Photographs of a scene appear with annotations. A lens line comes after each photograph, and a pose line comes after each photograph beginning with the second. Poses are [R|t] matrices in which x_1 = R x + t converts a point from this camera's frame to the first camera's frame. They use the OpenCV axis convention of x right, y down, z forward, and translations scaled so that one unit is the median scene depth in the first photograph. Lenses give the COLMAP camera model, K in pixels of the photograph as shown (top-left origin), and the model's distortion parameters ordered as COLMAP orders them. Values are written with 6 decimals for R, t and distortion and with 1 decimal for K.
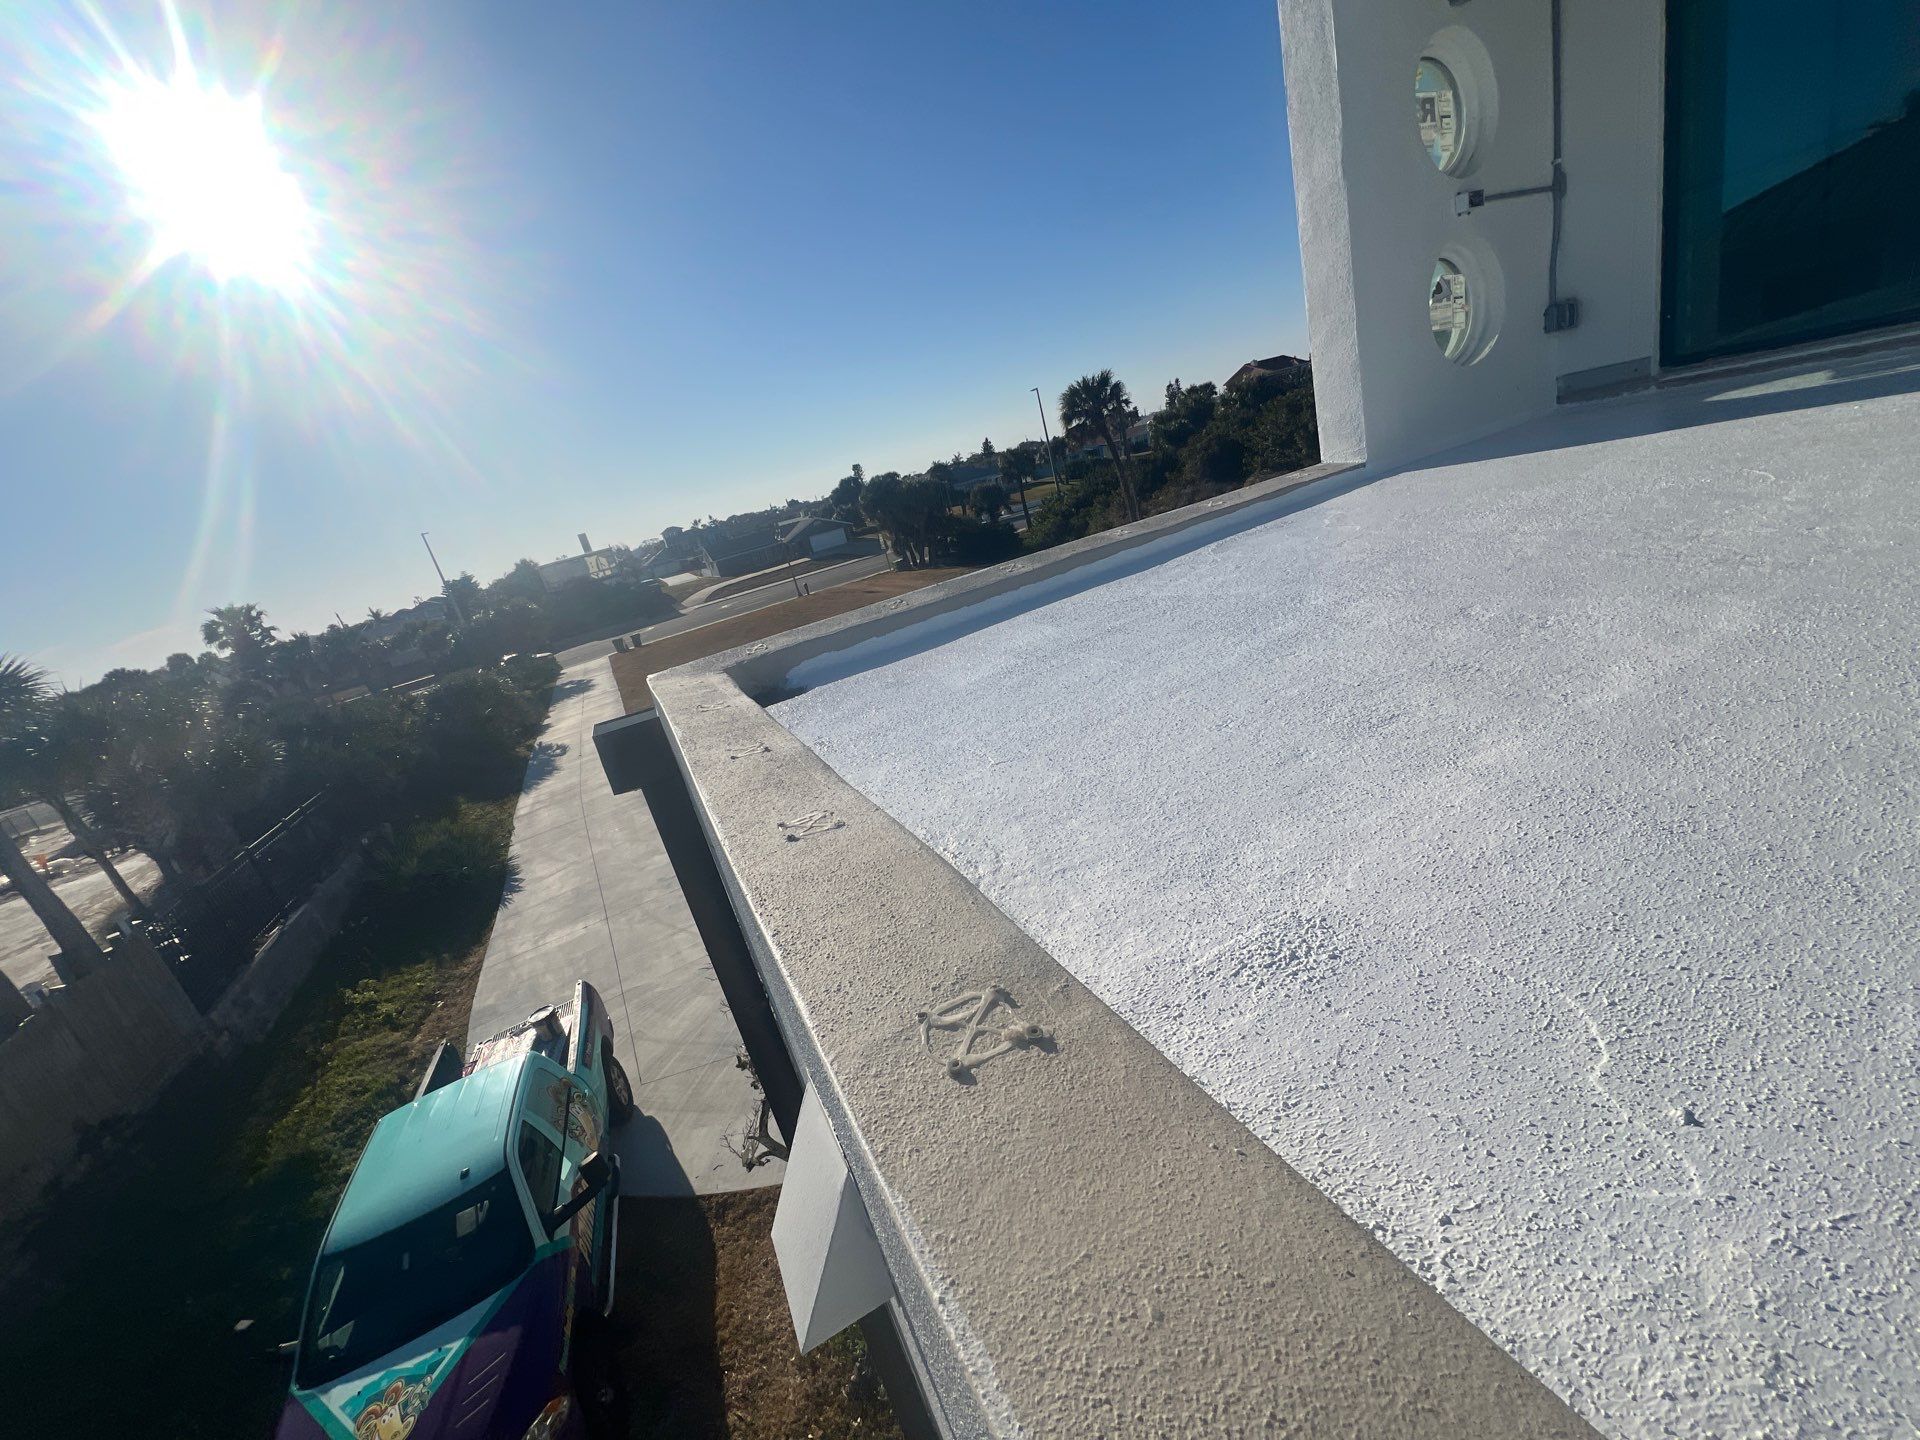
lens RADIAL K [[765.0, 0, 956.8], [0, 765.0, 717.3], [0, 0, 1]] dist [-0.003063, 0.000351]
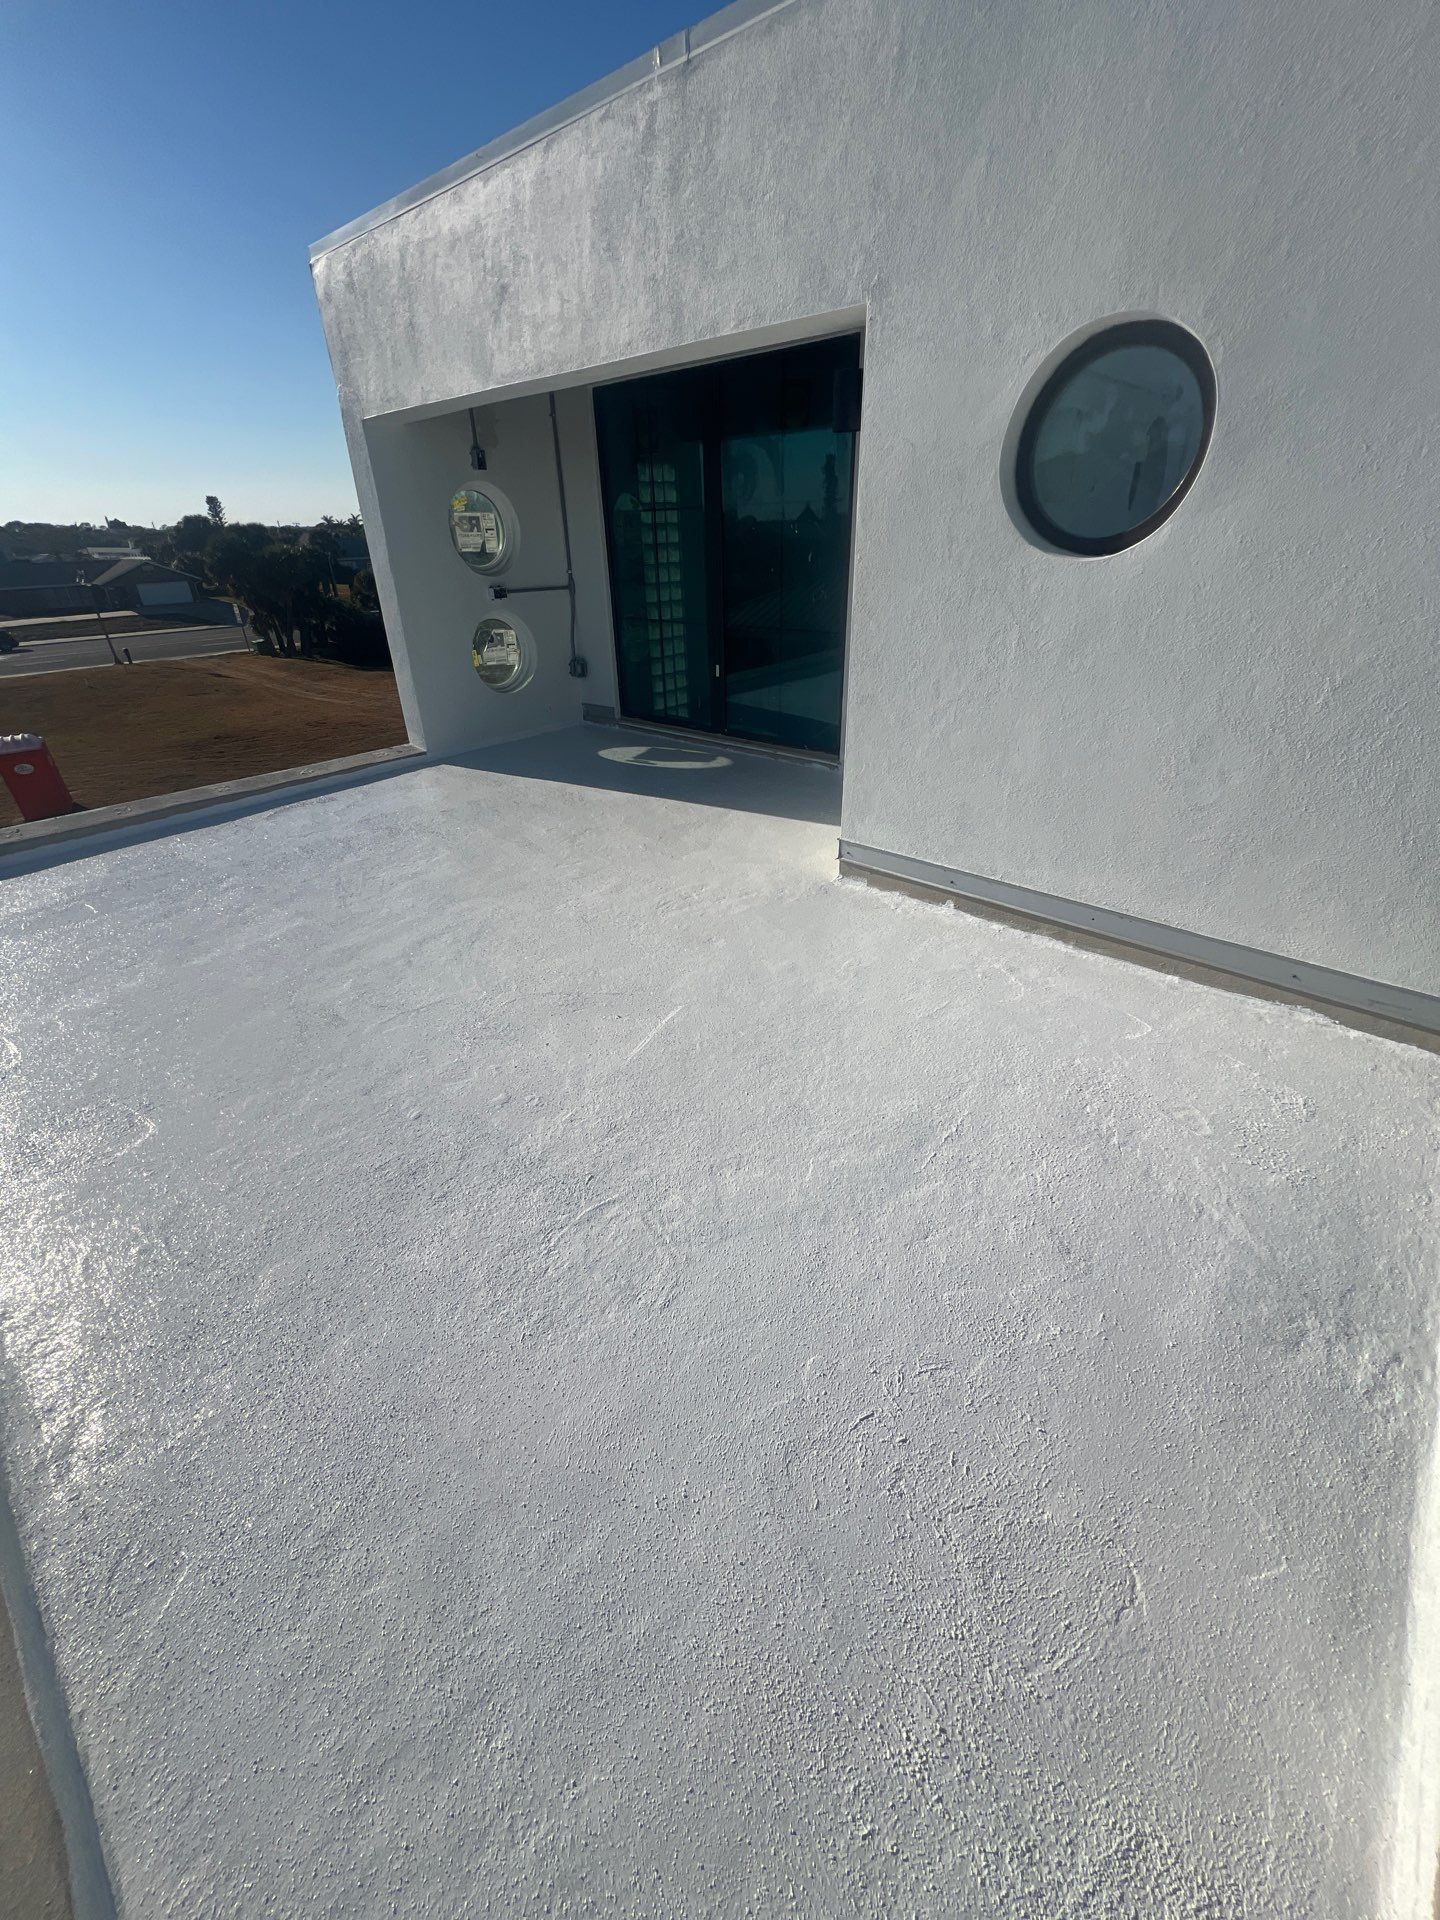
lens RADIAL K [[765.0, 0, 721.8], [0, 765.0, 956.4], [0, 0, 1]] dist [-0.003063, 0.000351]
pose [[0.899387, 0.015058, 0.436893, 0.379762], [-0.079962, 0.988212, 0.130550, -0.162914], [-0.429777, -0.152350, 0.889989, -0.677780]]
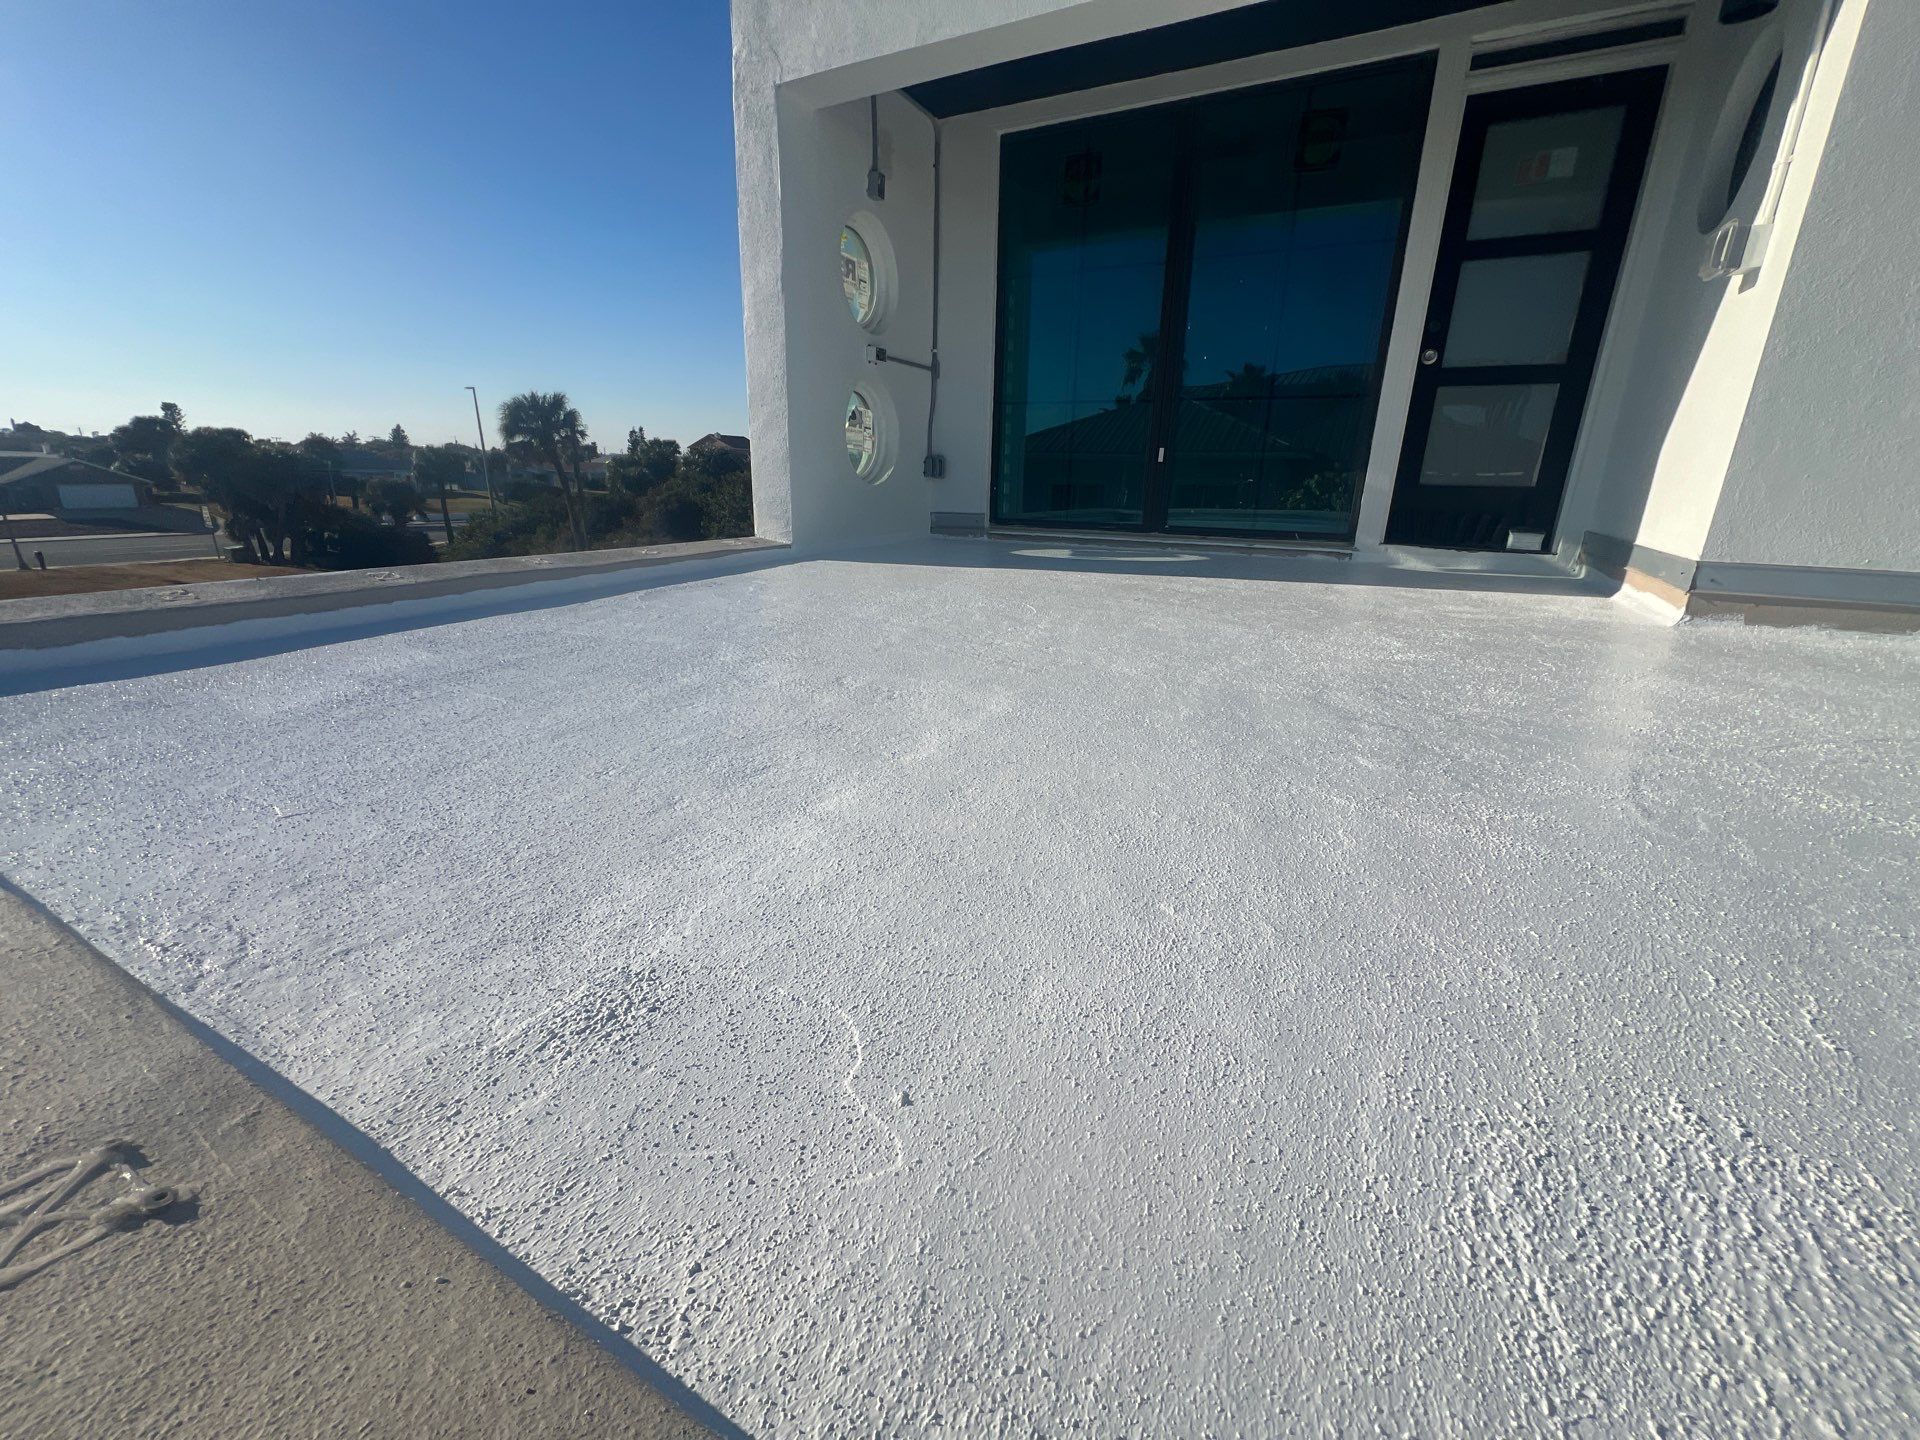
lens RADIAL K [[765.0, 0, 956.8], [0, 765.0, 717.3], [0, 0, 1]] dist [-0.003063, 0.000351]
pose [[0.768138, 0.071622, 0.636265, 0.027318], [-0.025350, 0.996347, -0.081551, 0.002891], [-0.639782, 0.046514, 0.767148, -0.000225]]
